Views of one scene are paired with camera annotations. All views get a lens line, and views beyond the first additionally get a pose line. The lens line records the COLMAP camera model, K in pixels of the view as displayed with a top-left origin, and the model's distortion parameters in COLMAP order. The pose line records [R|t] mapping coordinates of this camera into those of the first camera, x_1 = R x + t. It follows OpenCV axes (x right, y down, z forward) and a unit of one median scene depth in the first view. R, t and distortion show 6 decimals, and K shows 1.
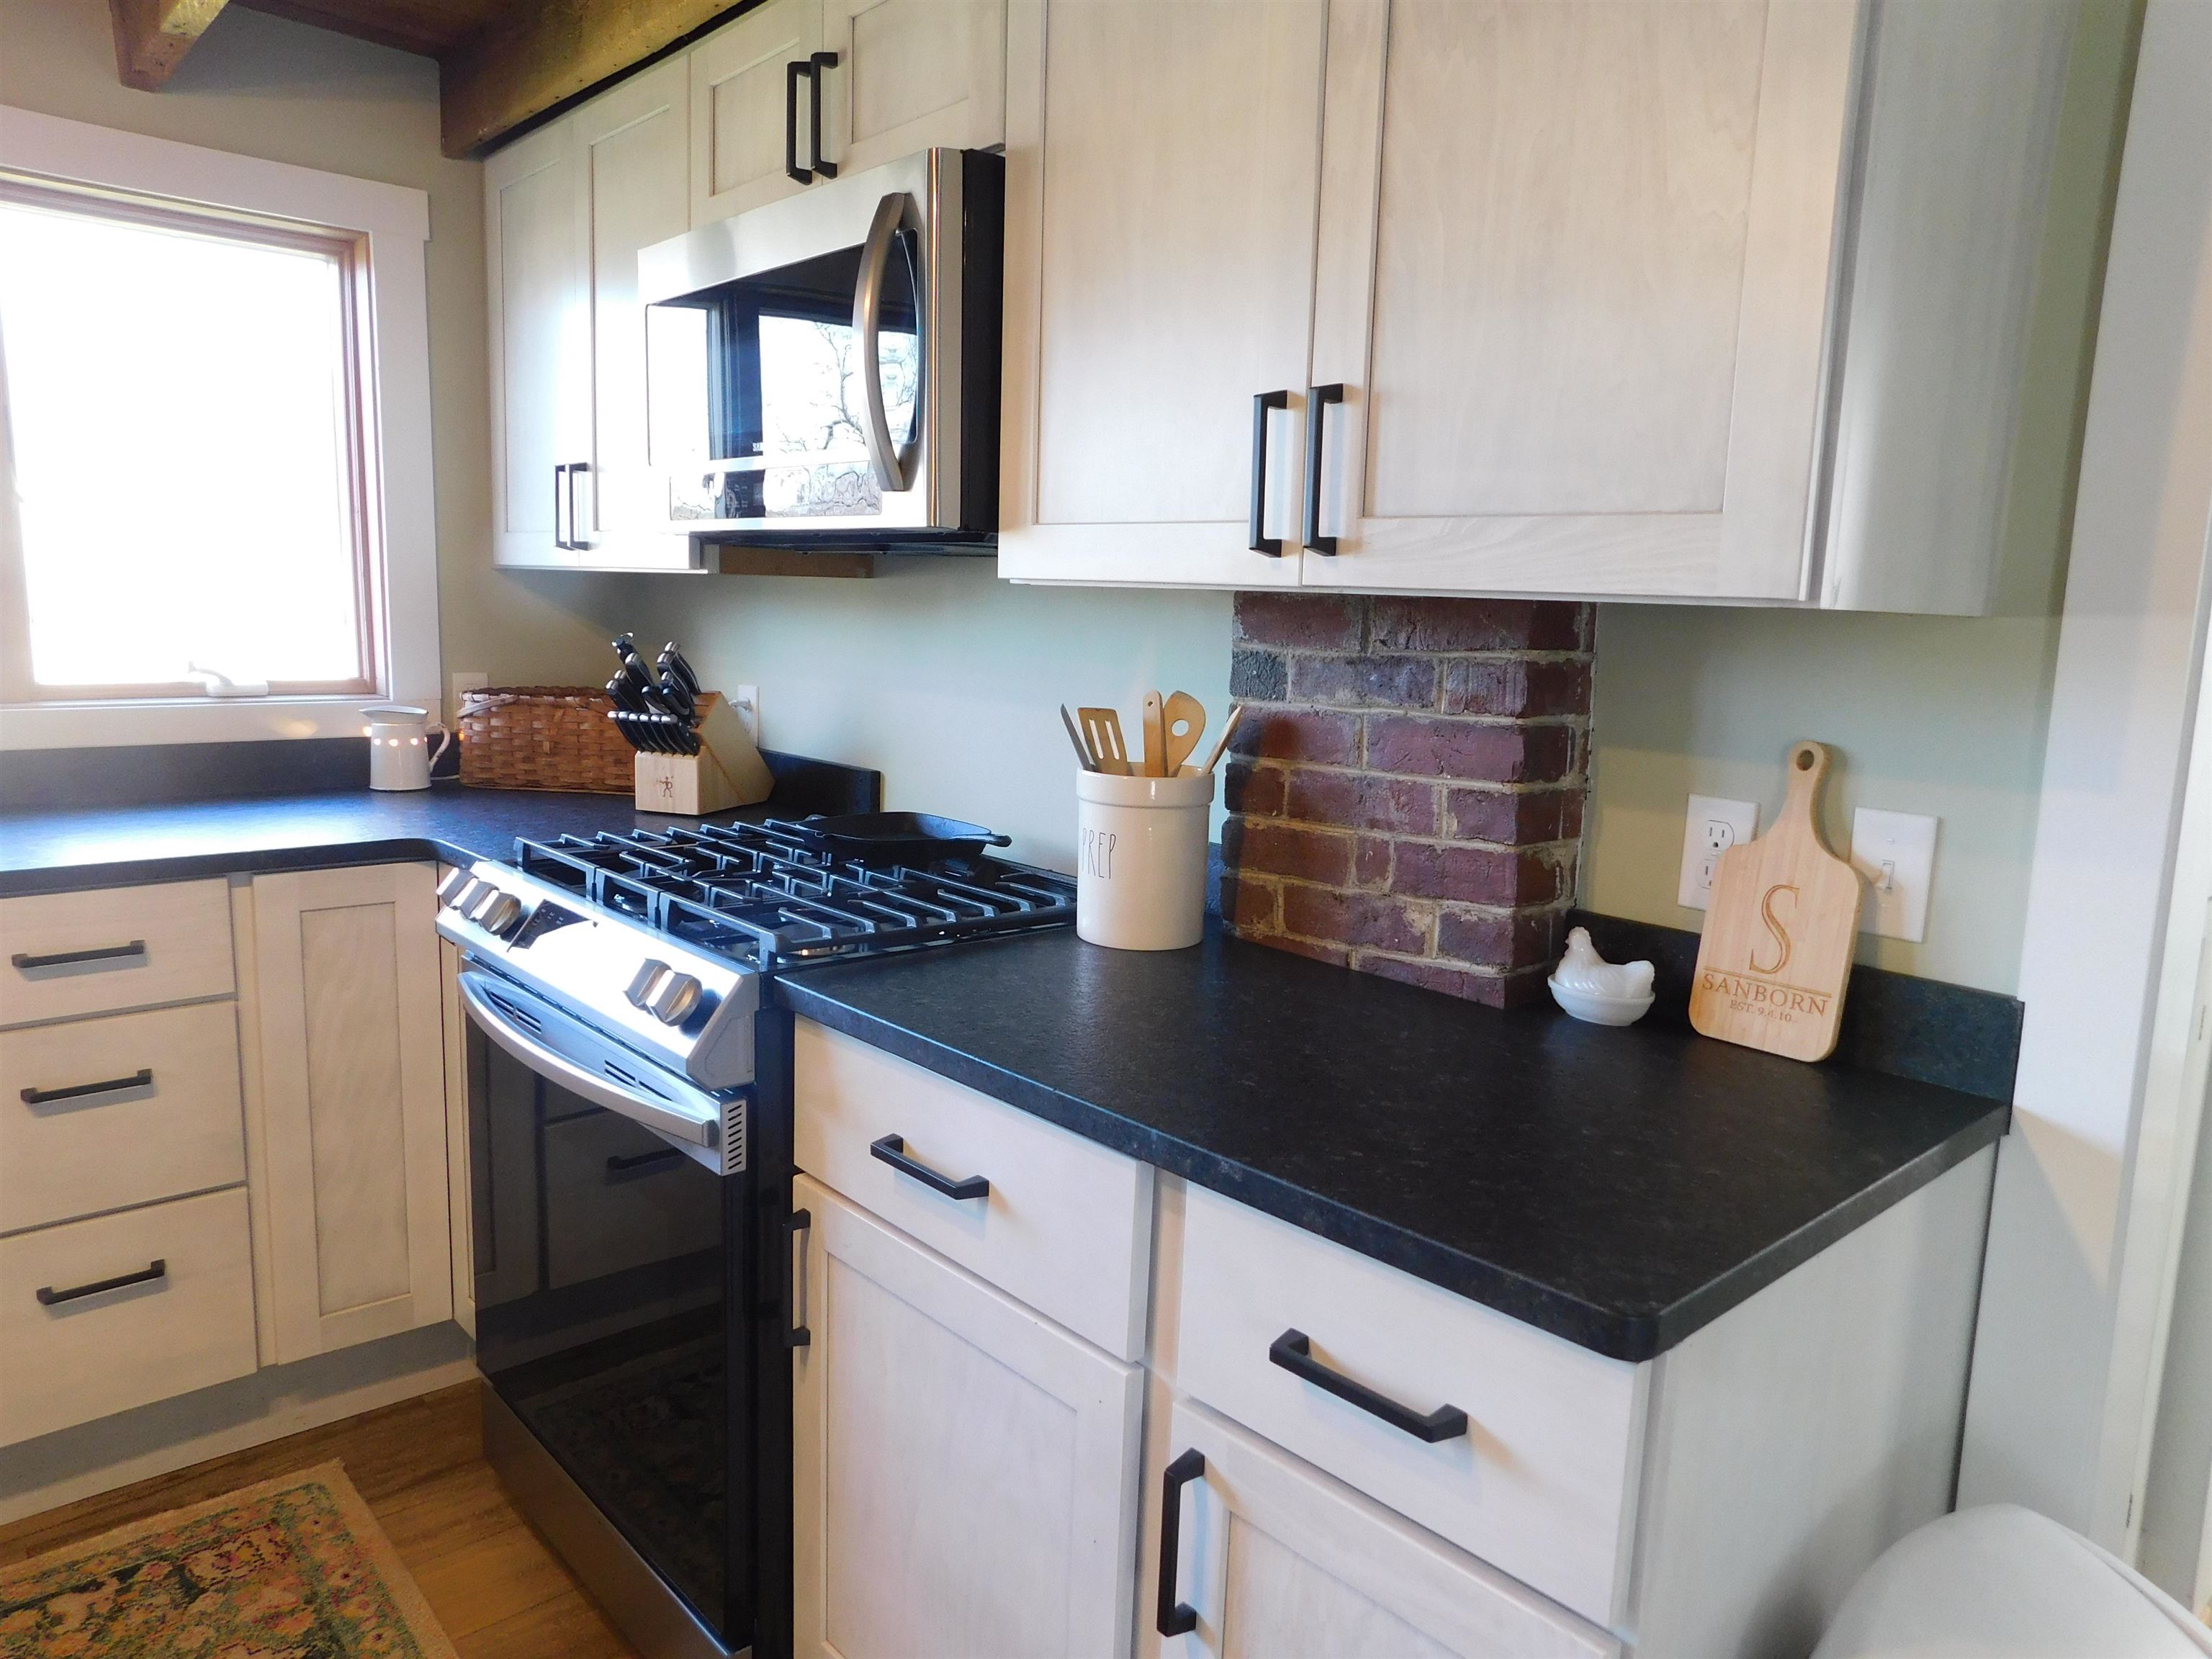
lens RADIAL K [[1492.9, 0, 1106.0], [0, 1492.9, 829.5], [0, 0, 1]] dist [-0.065880, 0.068750]
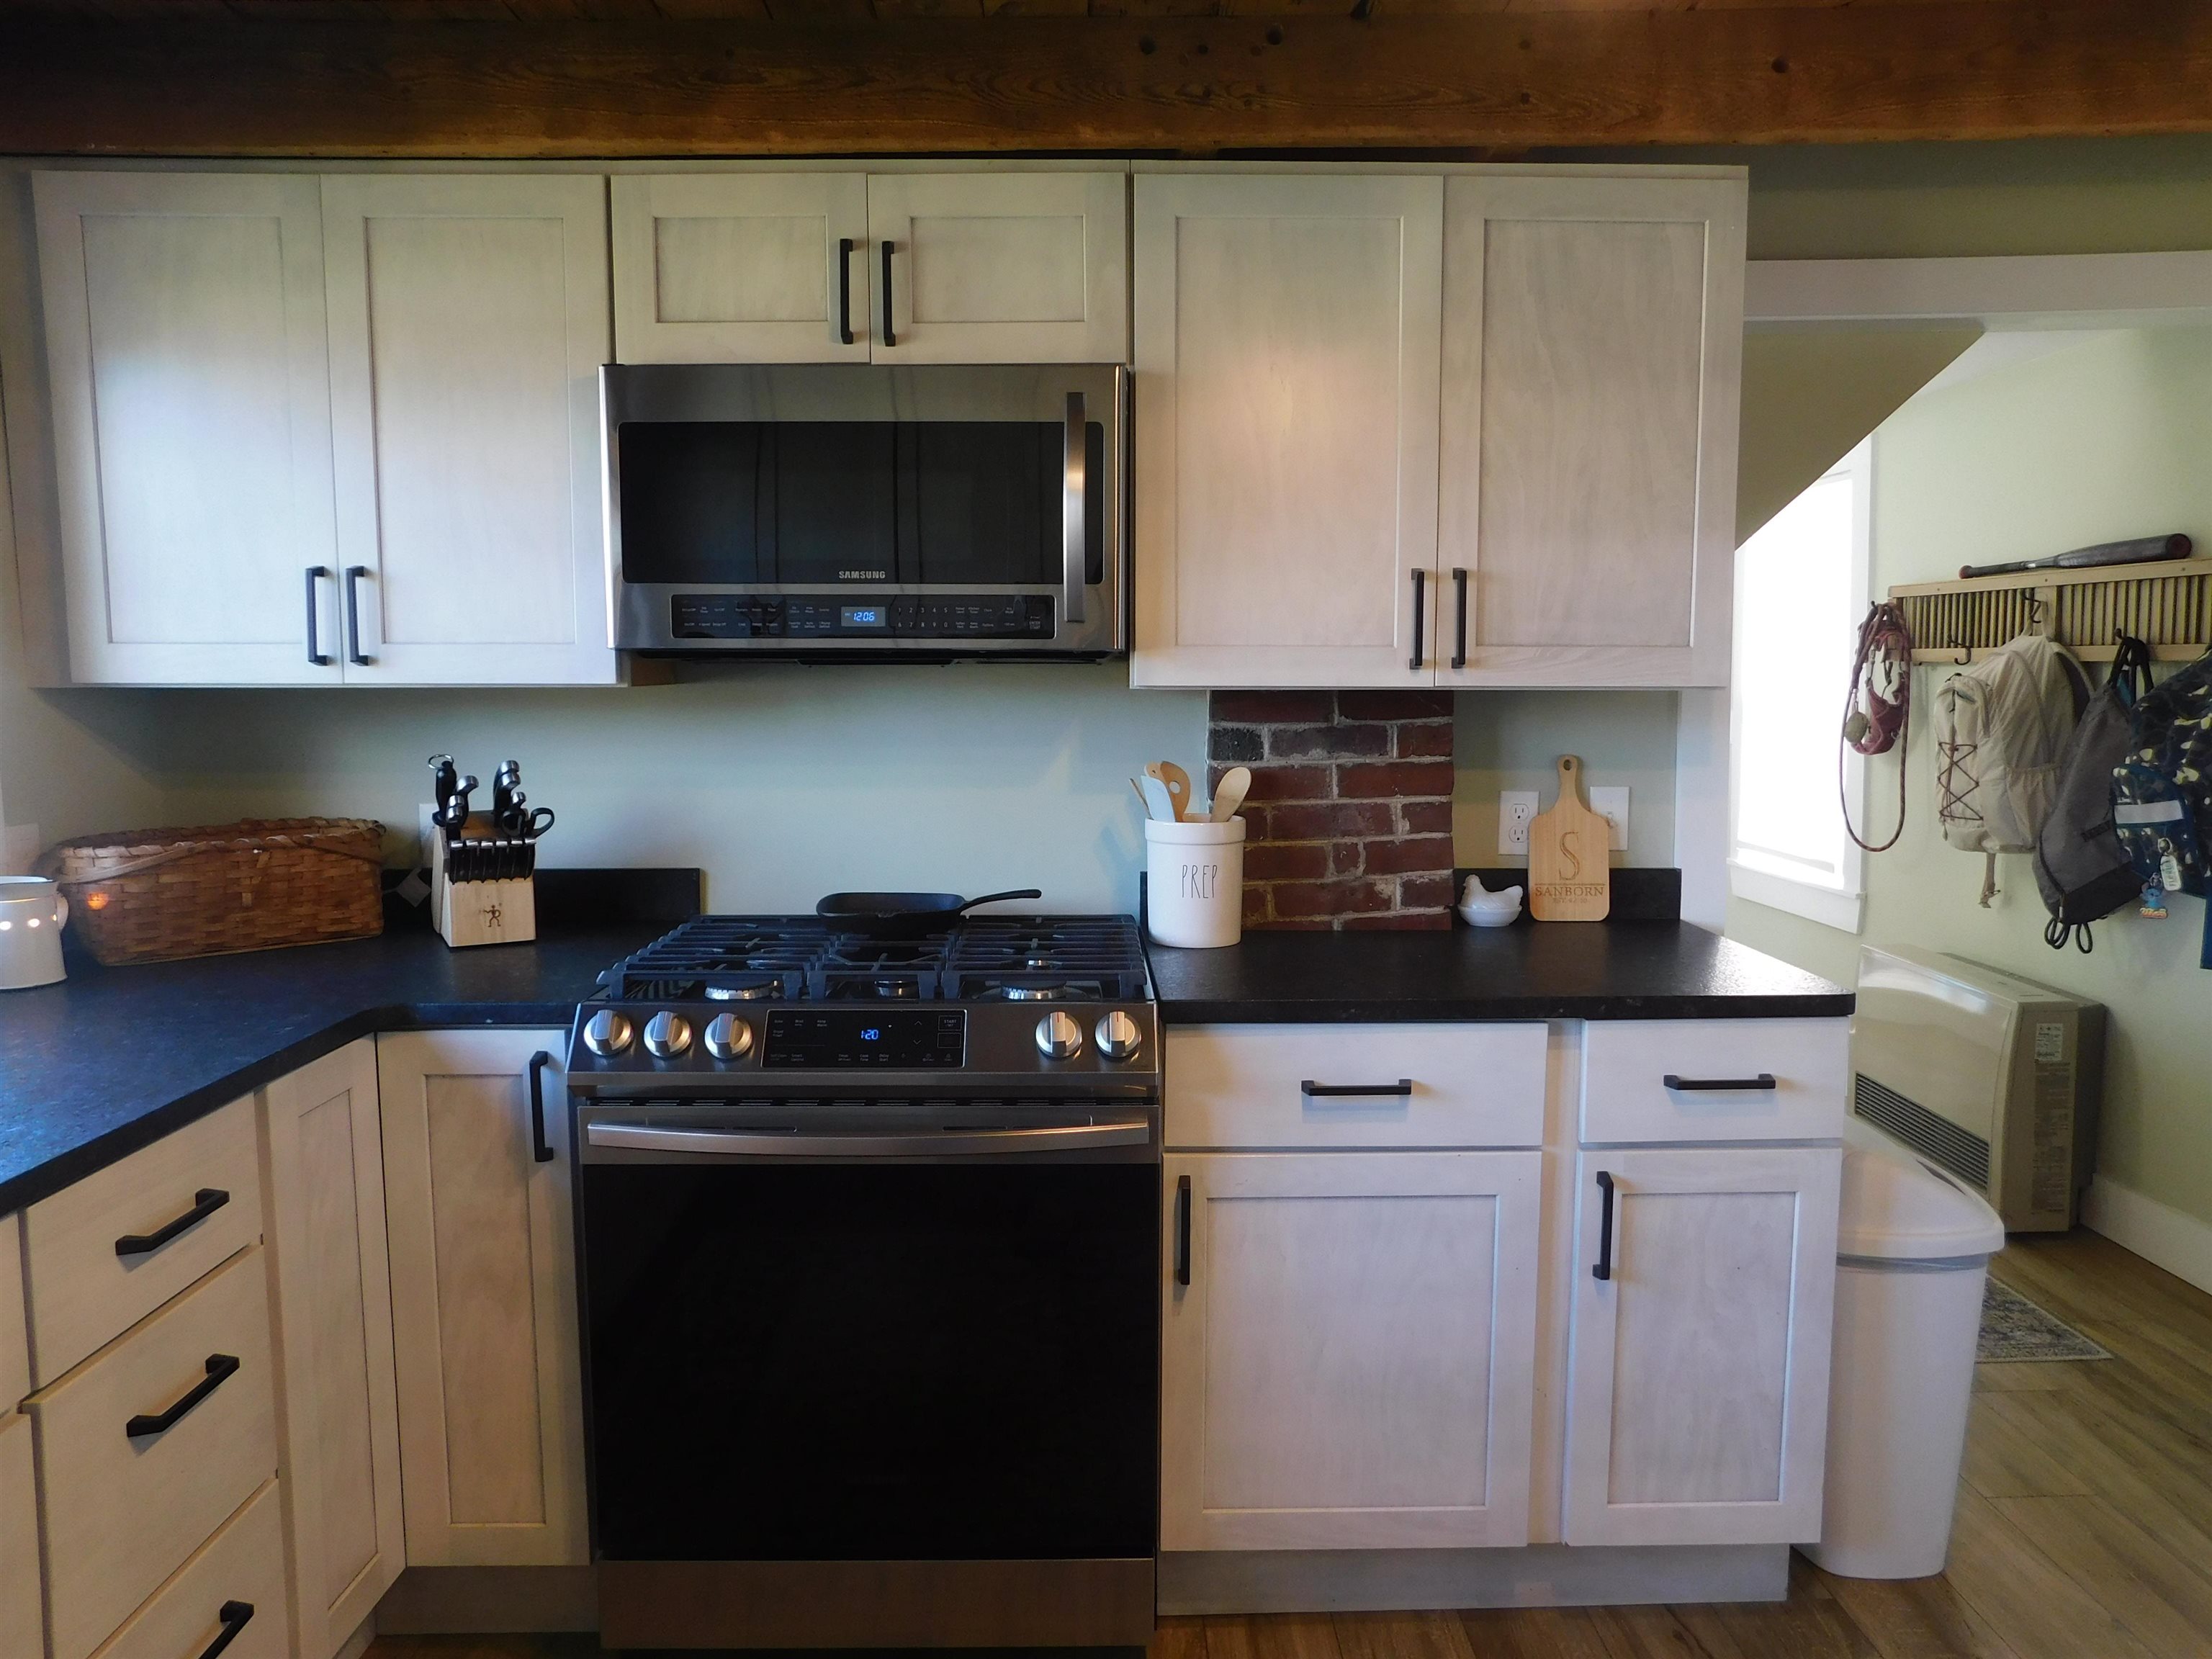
lens RADIAL K [[1492.9, 0, 1106.0], [0, 1492.9, 829.5], [0, 0, 1]] dist [-0.065880, 0.068750]
pose [[0.657510, -0.115488, 0.744542, -1.151591], [0.138746, 0.989842, 0.031010, -0.091505], [-0.740560, 0.082913, 0.666855, 0.152371]]
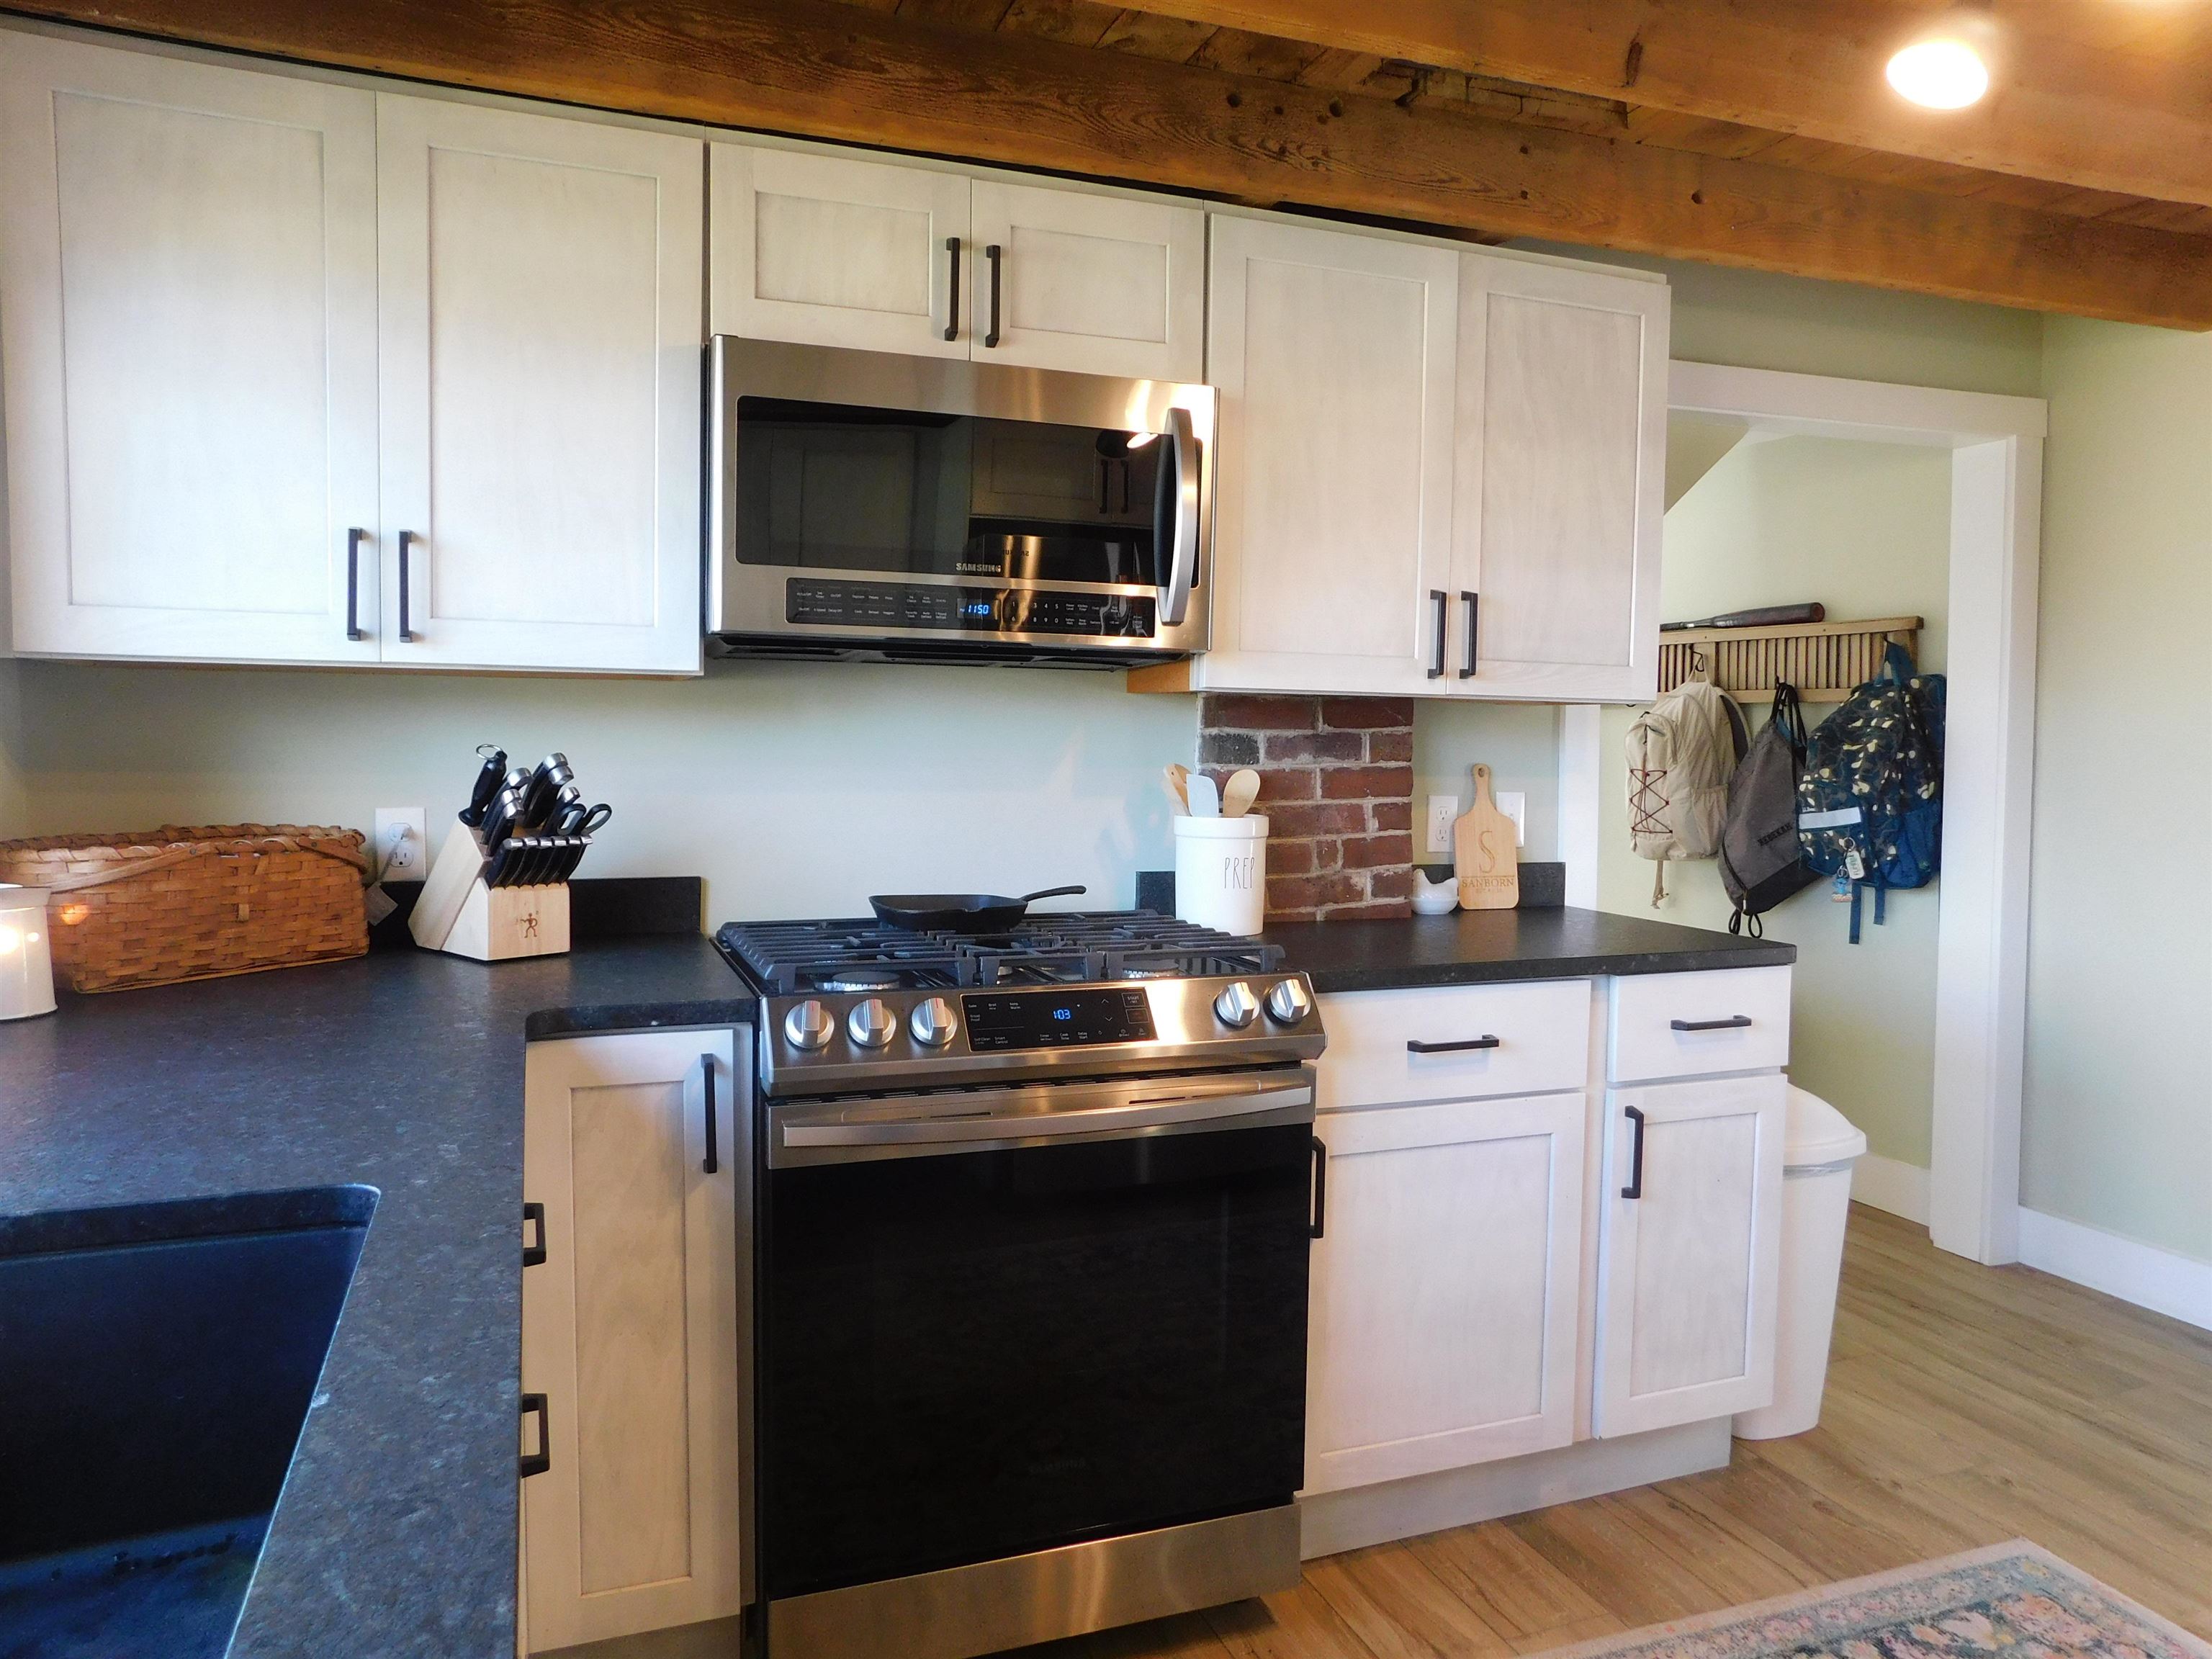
lens RADIAL K [[1492.9, 0, 1106.0], [0, 1492.9, 829.5], [0, 0, 1]] dist [-0.065880, 0.068750]
pose [[0.361849, -0.087268, 0.928143, -1.505707], [0.142047, 0.989145, 0.037625, -0.107020], [-0.921351, 0.118226, 0.370317, 0.610331]]
